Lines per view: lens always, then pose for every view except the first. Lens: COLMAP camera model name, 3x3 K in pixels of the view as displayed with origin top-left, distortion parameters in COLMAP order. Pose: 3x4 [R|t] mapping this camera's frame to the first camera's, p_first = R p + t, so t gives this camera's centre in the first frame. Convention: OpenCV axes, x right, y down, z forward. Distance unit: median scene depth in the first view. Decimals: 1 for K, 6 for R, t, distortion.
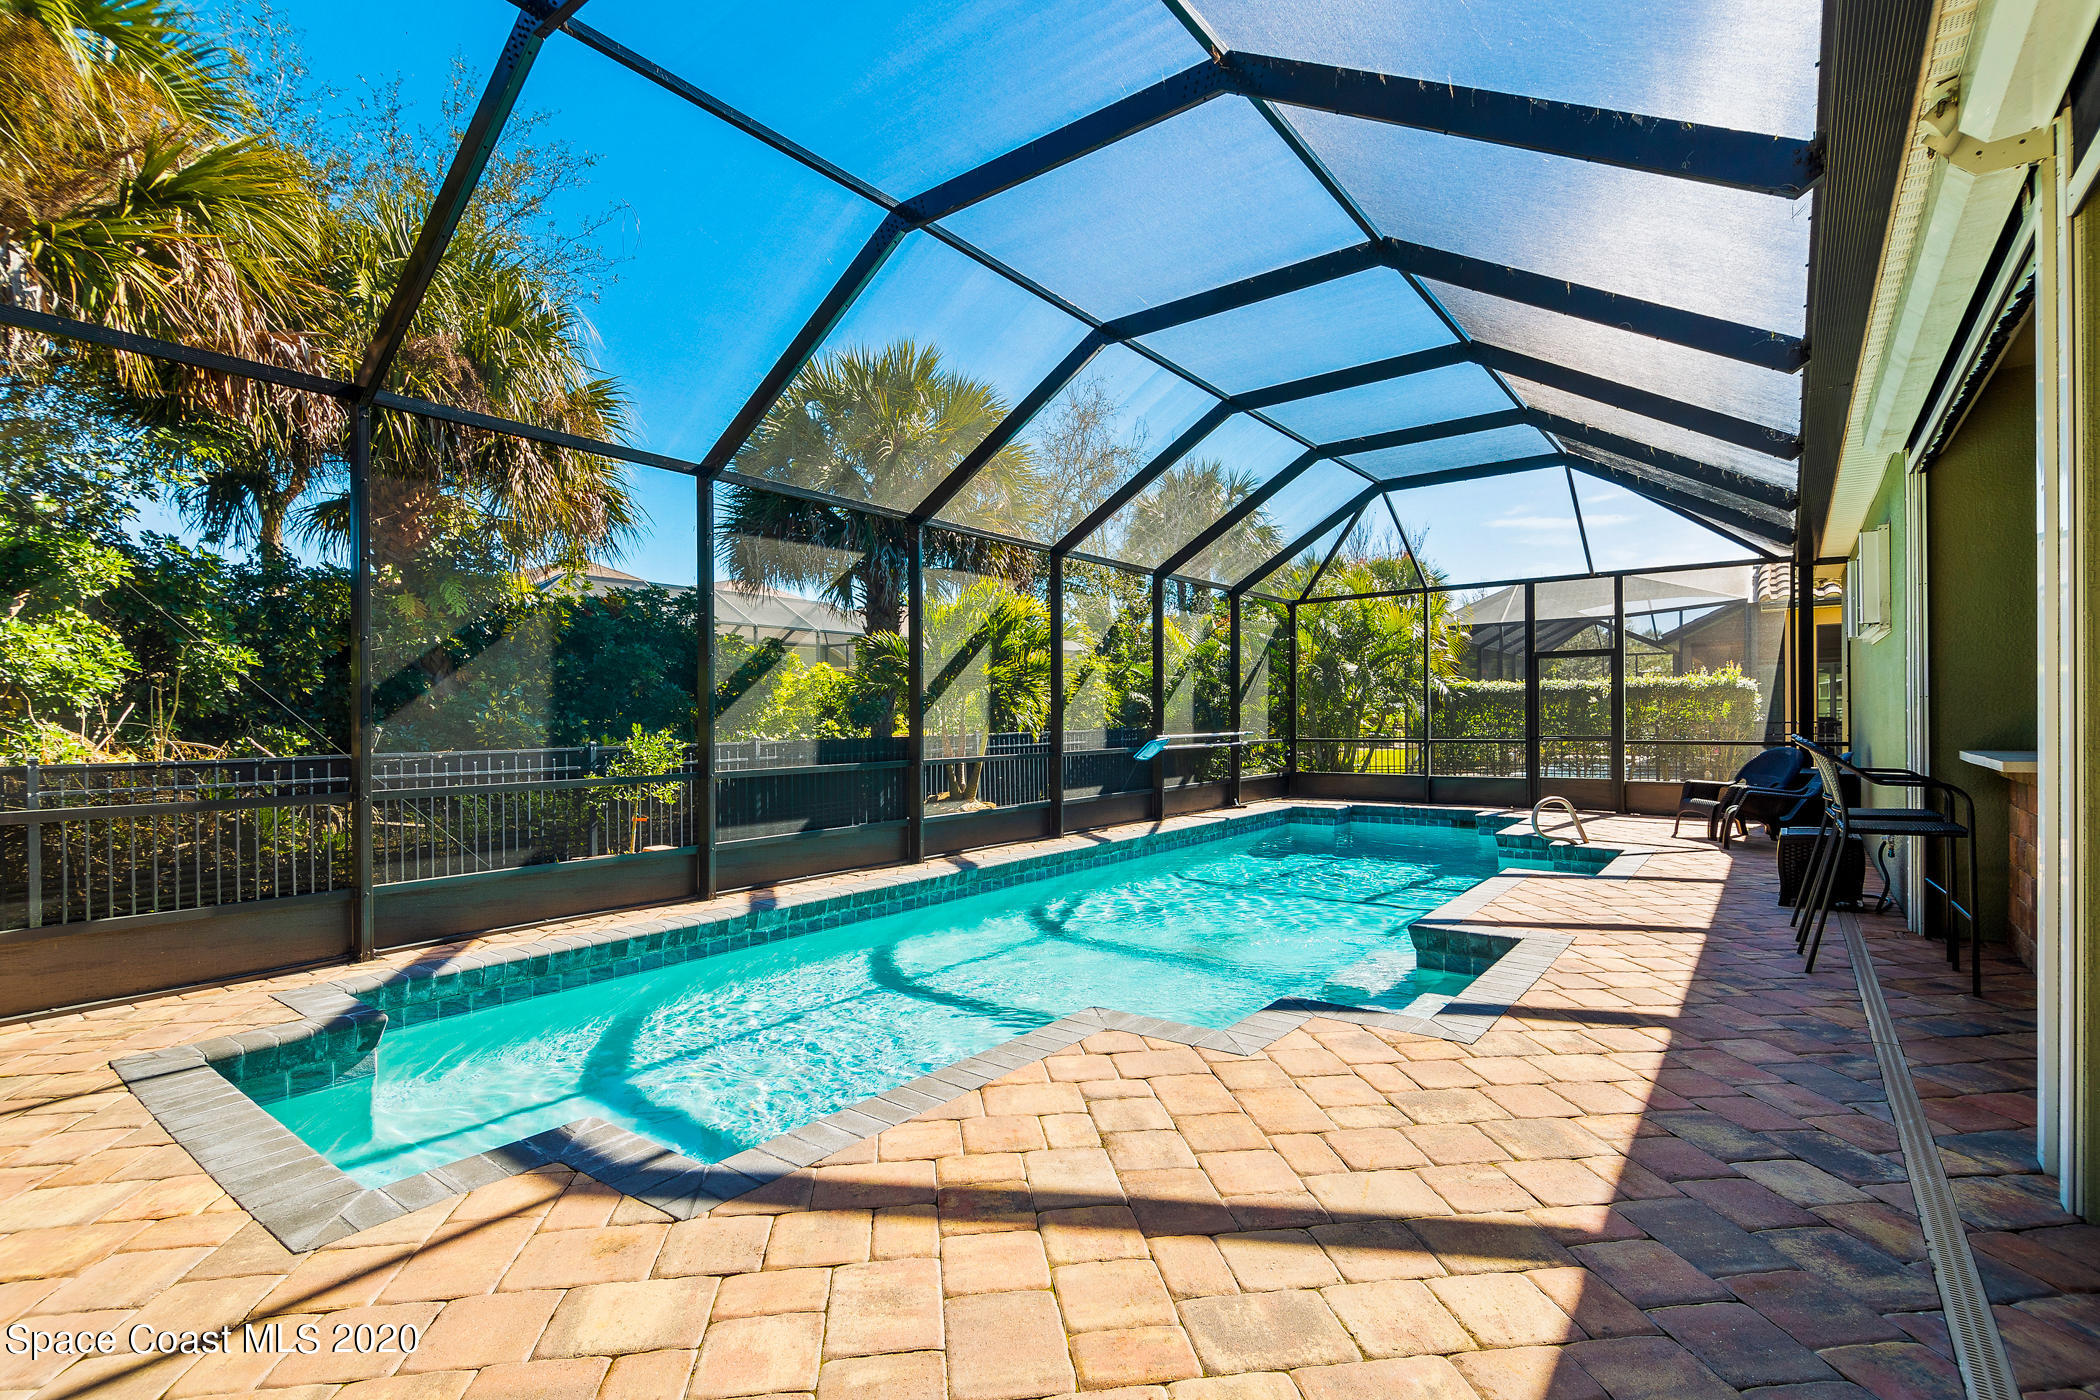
lens RADIAL K [[976.9, 0, 1145.2], [0, 976.9, 712.7], [0, 0, 1]] dist [0.004488, -0.007557]
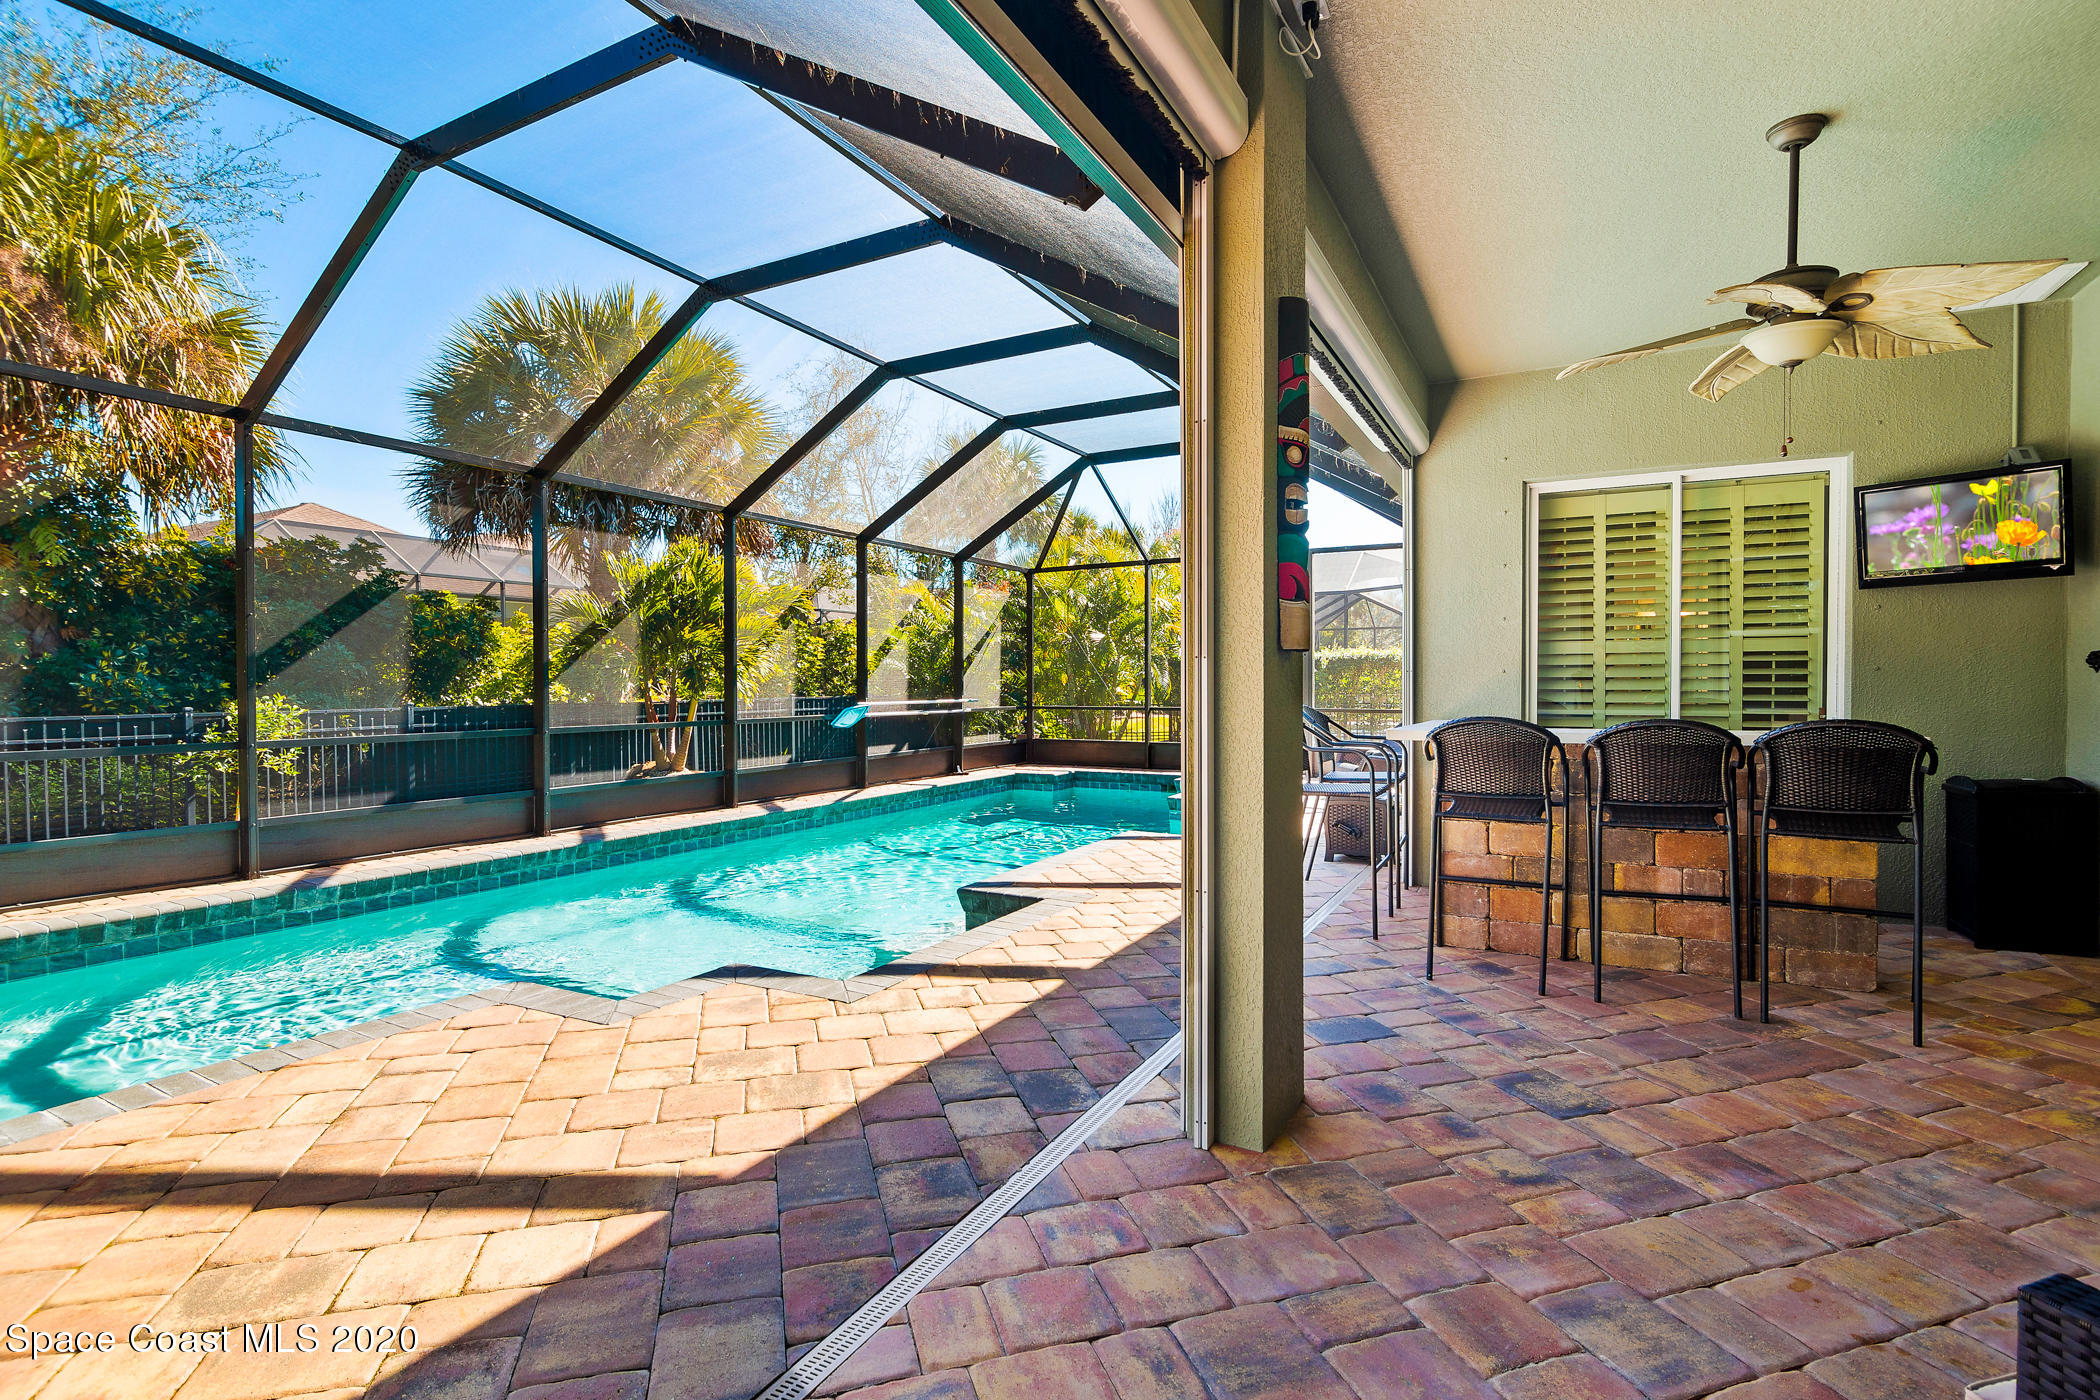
lens RADIAL K [[976.9, 0, 1123.1], [0, 976.9, 685.4], [0, 0, 1]] dist [0.004488, -0.007557]
pose [[0.988855, 0.006018, 0.148759, 0.154177], [-0.006932, 0.999960, 0.005626, -0.001807], [-0.148719, -0.006595, 0.988857, -0.021977]]
